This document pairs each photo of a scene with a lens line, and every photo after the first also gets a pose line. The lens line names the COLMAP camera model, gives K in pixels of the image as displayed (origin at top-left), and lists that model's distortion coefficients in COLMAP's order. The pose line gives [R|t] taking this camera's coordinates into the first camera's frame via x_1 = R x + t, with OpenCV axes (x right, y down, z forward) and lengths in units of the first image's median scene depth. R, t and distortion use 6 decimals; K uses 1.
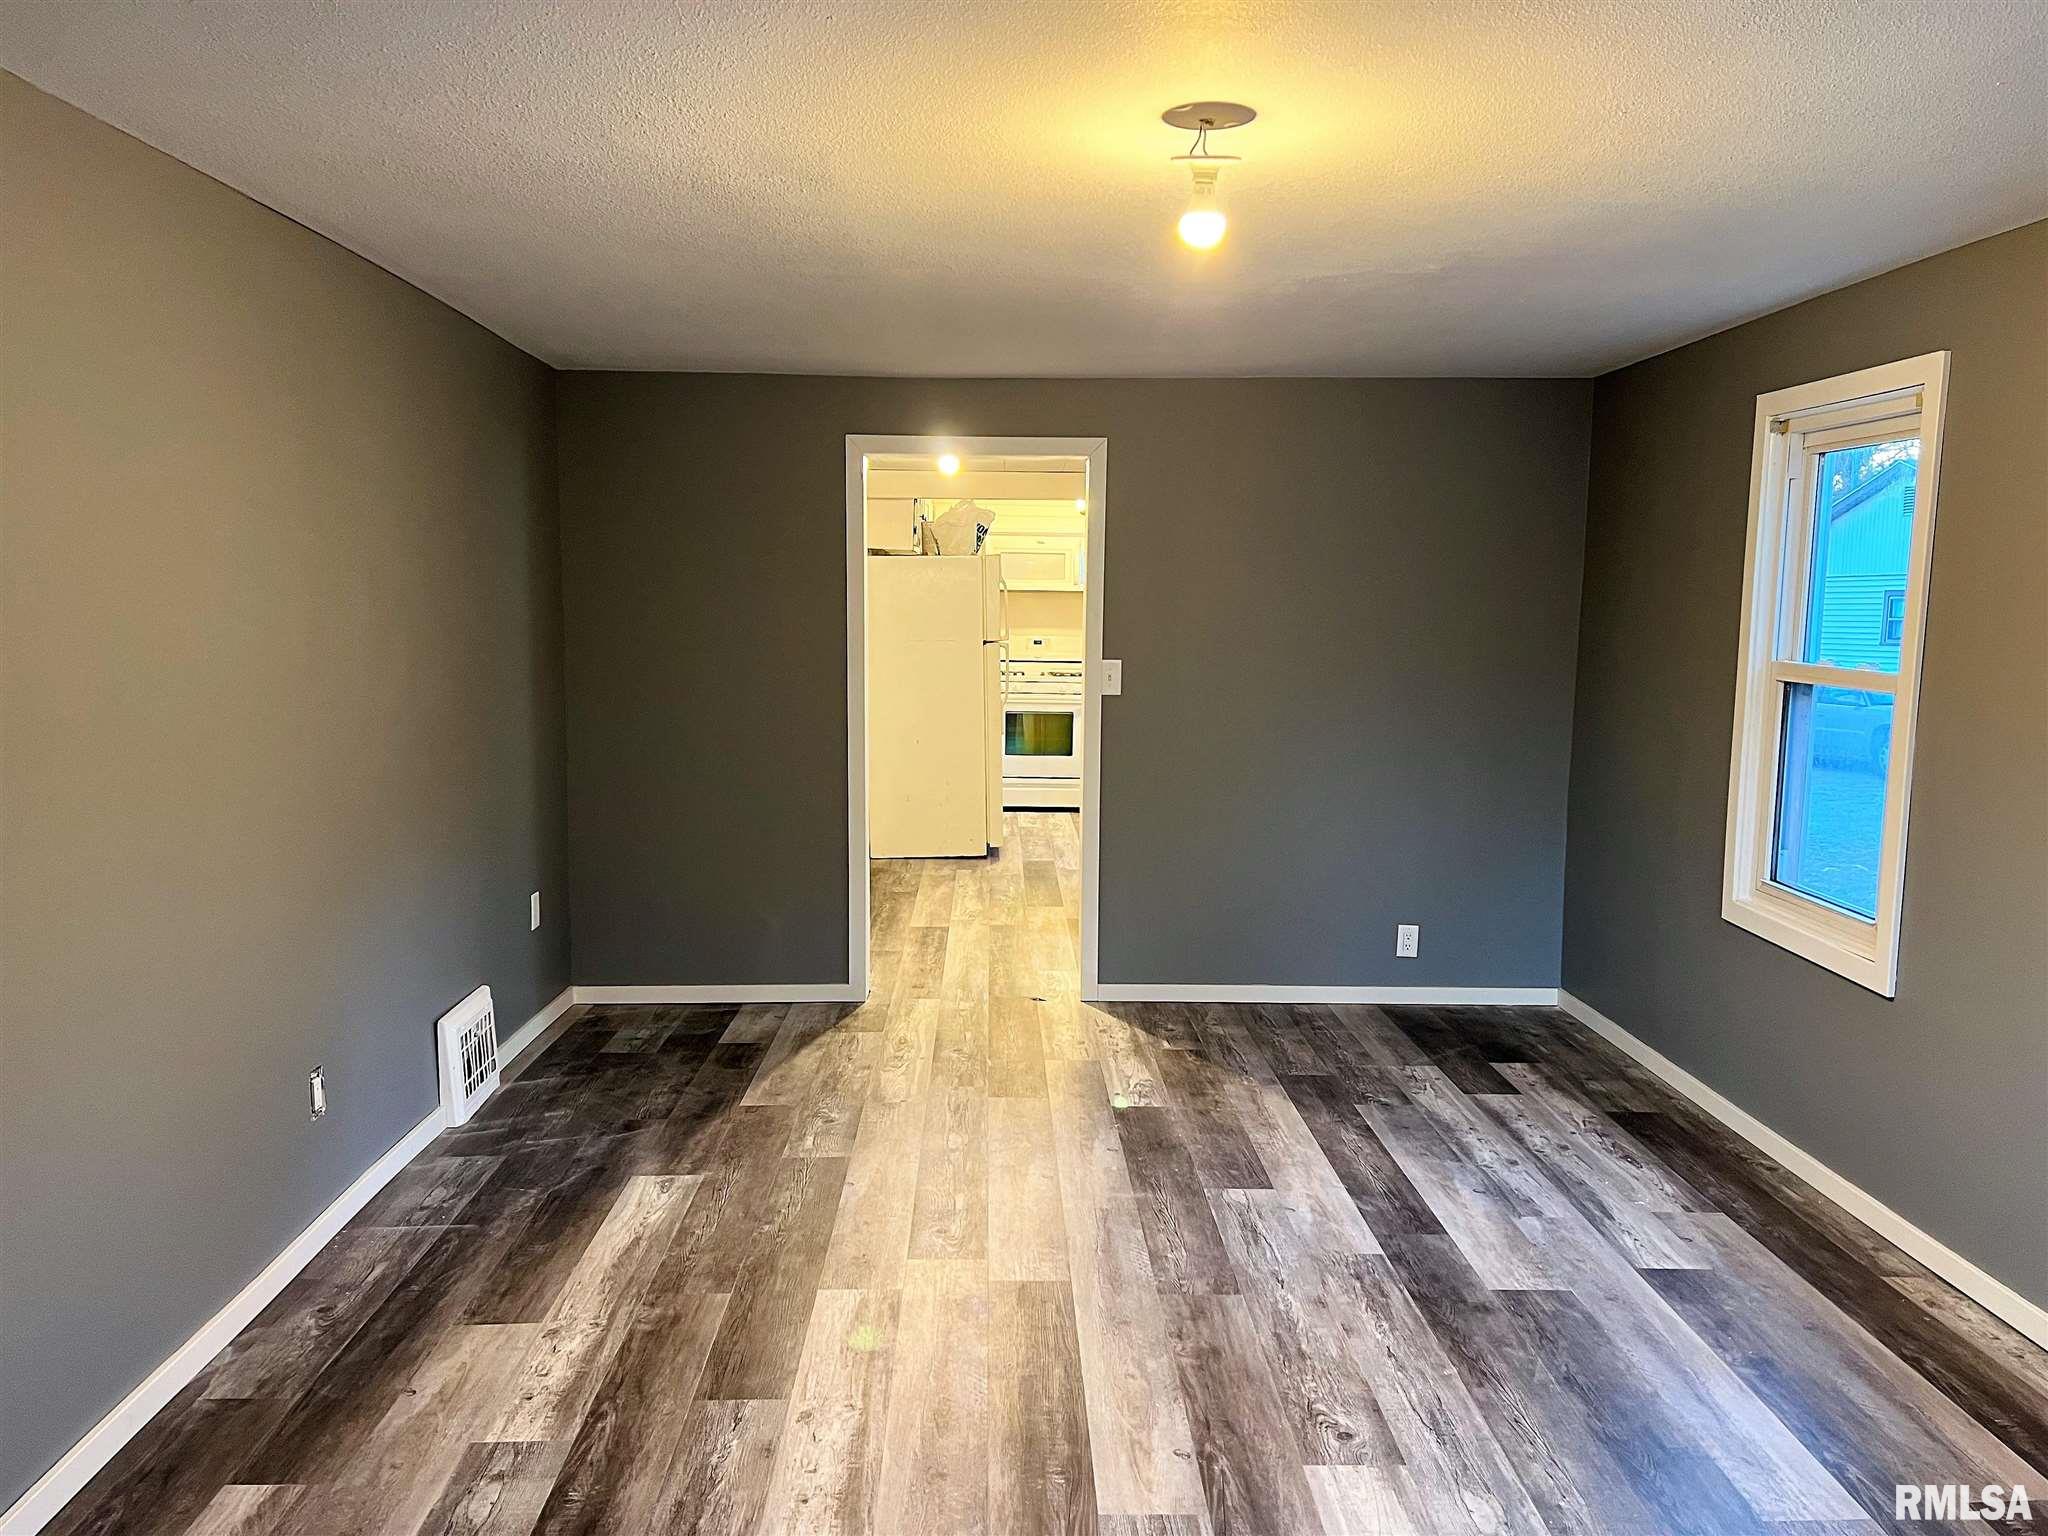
lens RADIAL K [[1580.3, 0, 1023.1], [0, 1580.3, 770.8], [0, 0, 1]] dist [0.009187, 0.002635]
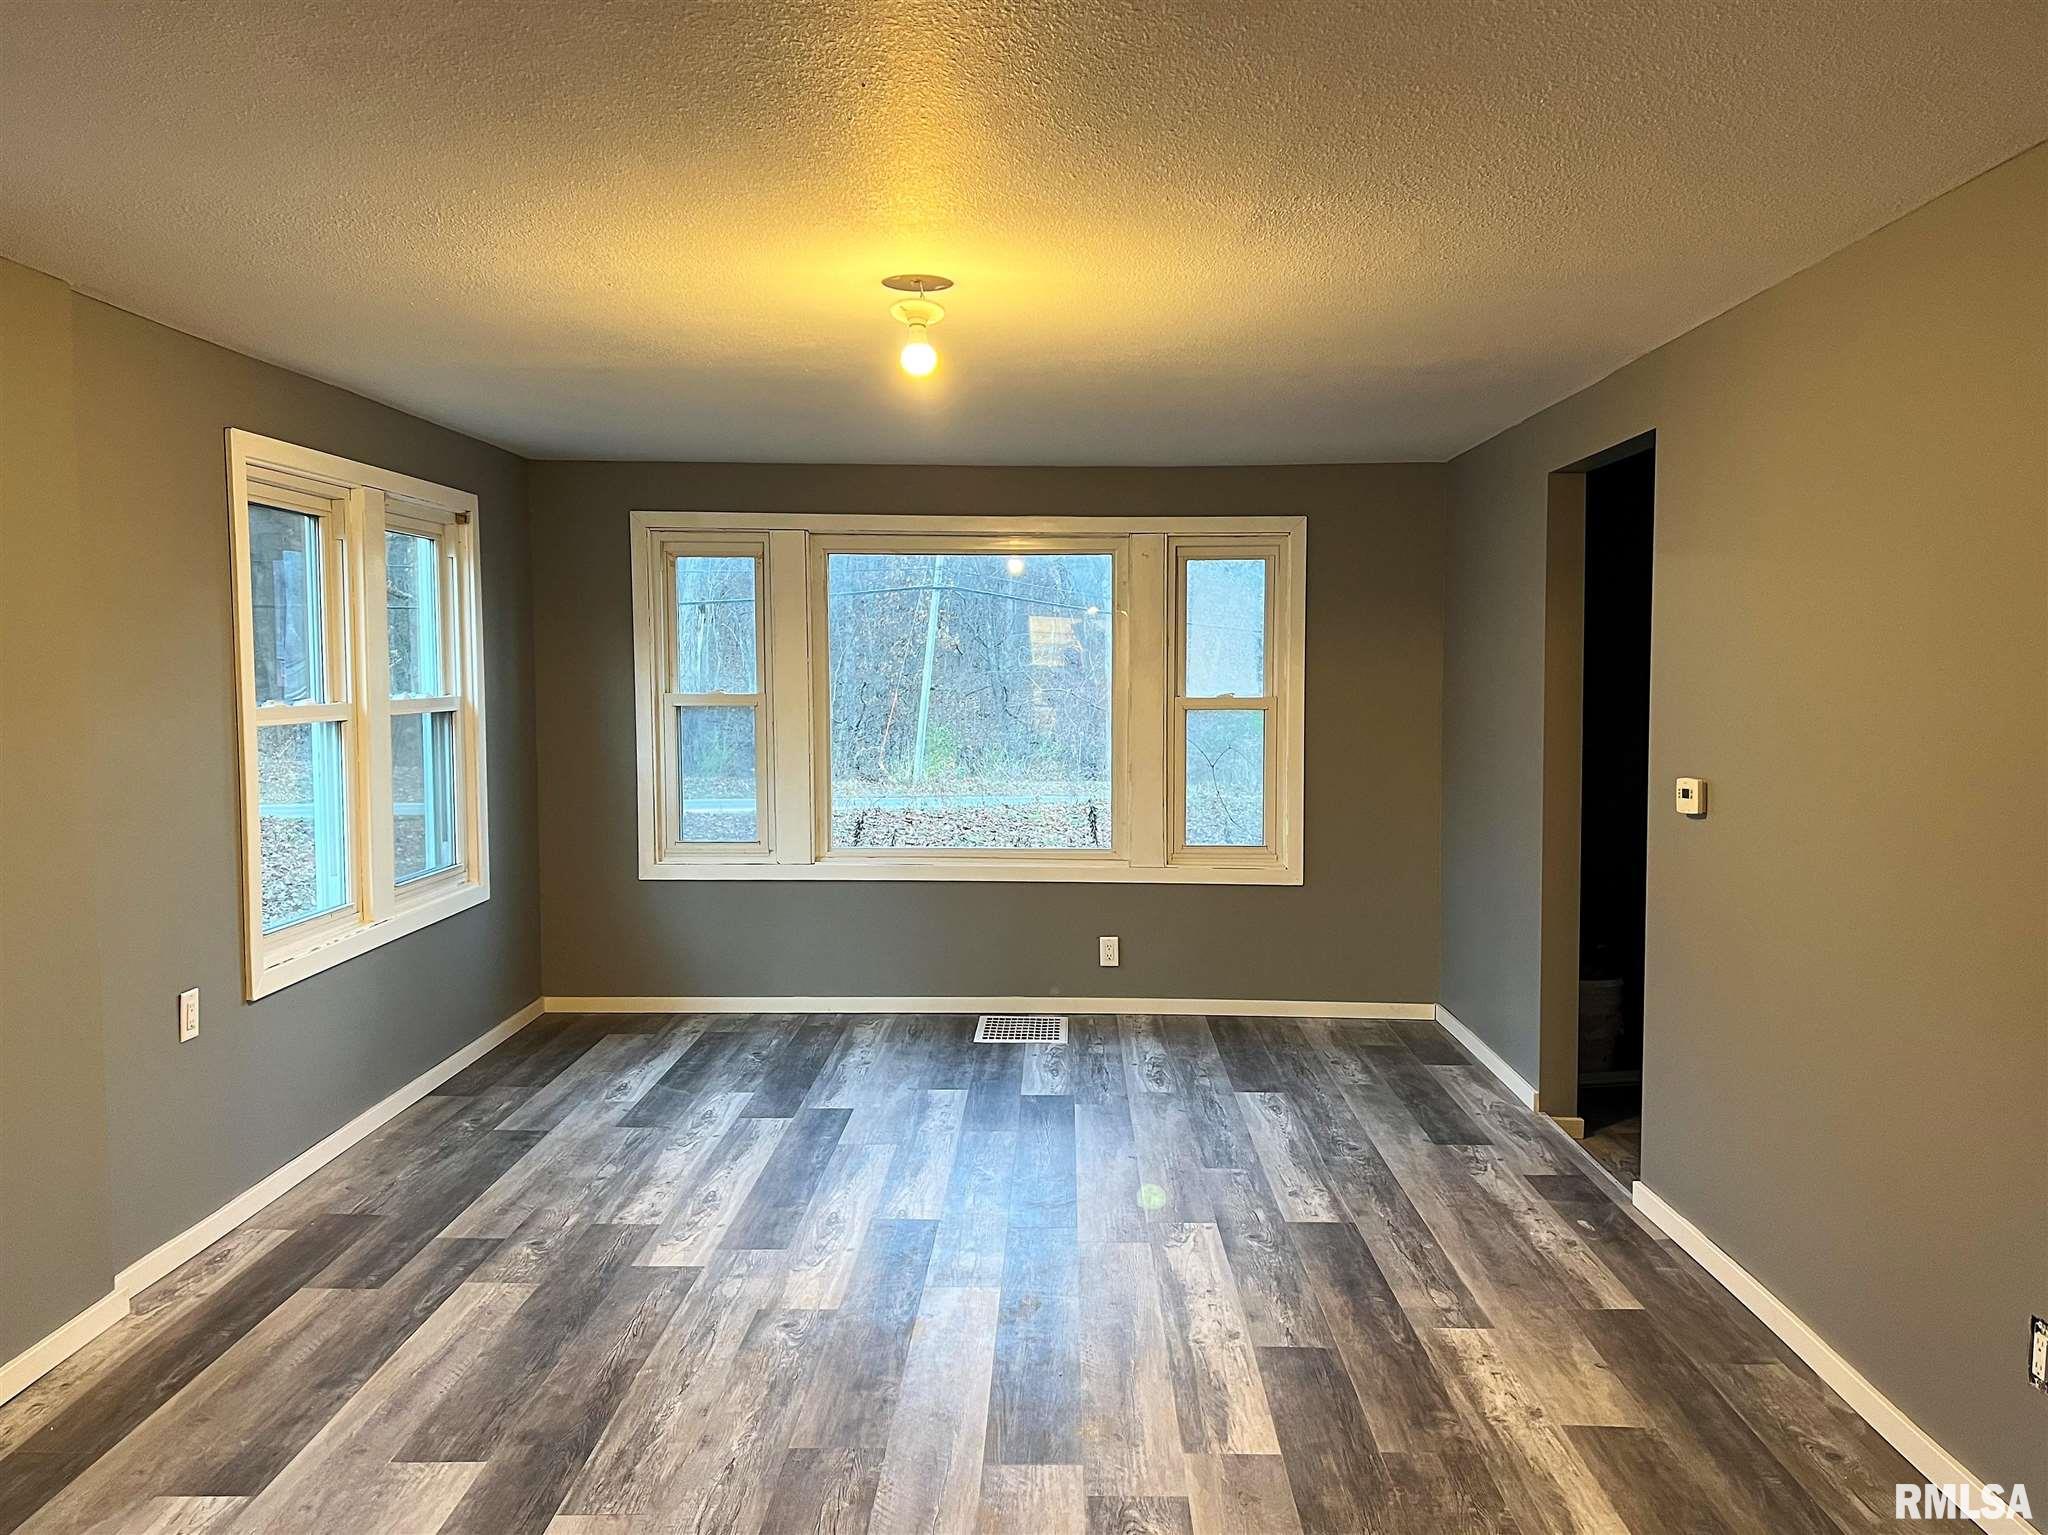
lens RADIAL K [[1580.3, 0, 1025.6], [0, 1580.3, 768.5], [0, 0, 1]] dist [0.009187, 0.002635]
pose [[-0.998921, -0.010893, 0.045137, -0.027899], [-0.002631, 0.983809, 0.179201, -0.205093], [-0.046359, 0.178889, -0.982777, 1.920586]]
